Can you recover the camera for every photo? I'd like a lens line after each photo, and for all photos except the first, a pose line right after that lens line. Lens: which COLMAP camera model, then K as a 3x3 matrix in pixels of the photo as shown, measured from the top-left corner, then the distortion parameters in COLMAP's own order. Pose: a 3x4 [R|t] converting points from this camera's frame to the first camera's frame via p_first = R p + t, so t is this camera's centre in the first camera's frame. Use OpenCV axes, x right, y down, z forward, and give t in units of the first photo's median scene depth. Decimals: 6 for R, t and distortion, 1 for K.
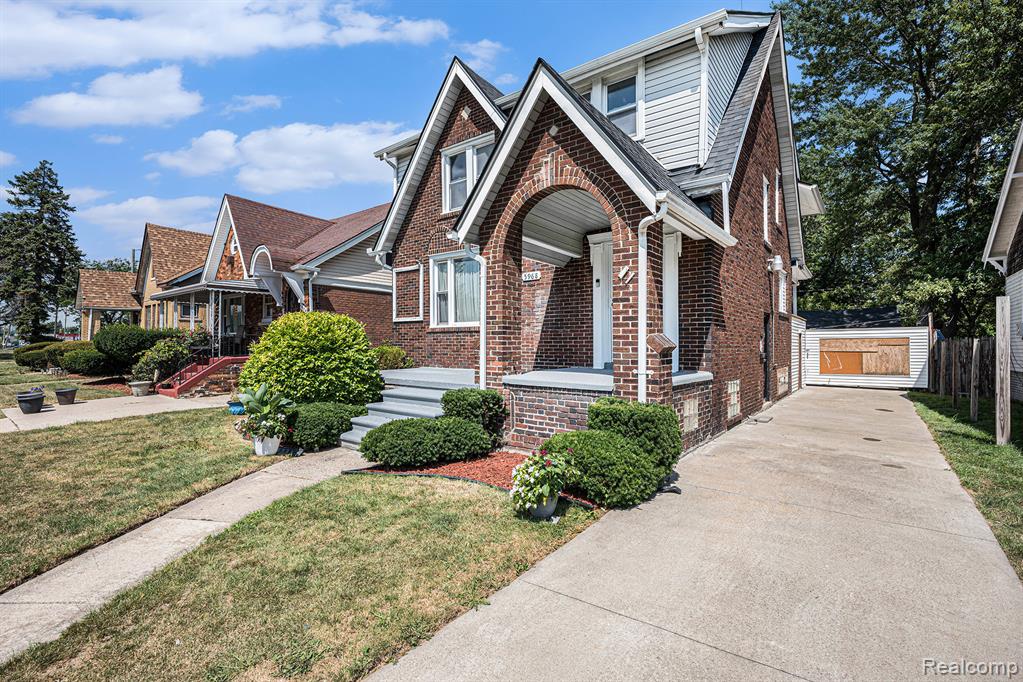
lens RADIAL K [[471.2, 0, 511.5], [0, 471.2, 341.0], [0, 0, 1]] dist [-0.015897, 0.000200]
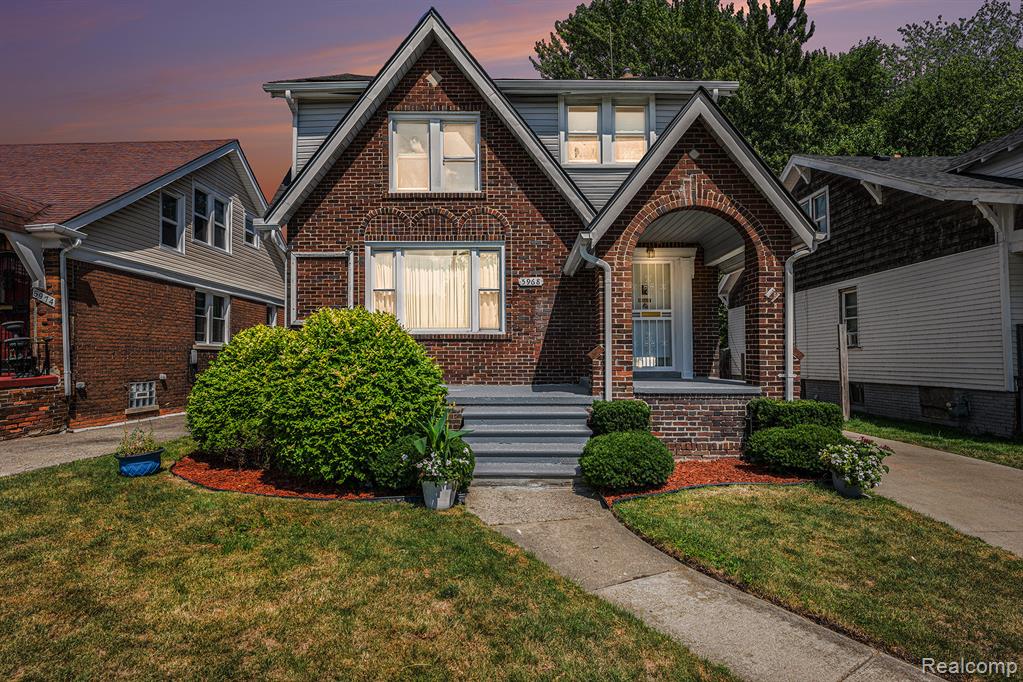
lens RADIAL K [[521.1, 0, 513.7], [0, 521.1, 347.3], [0, 0, 1]] dist [-0.021493, -0.000474]
pose [[0.797340, 0.009153, 0.603461, -0.905220], [-0.001149, 0.999906, -0.013648, 0.009491], [-0.603529, 0.010189, 0.797276, 0.294703]]
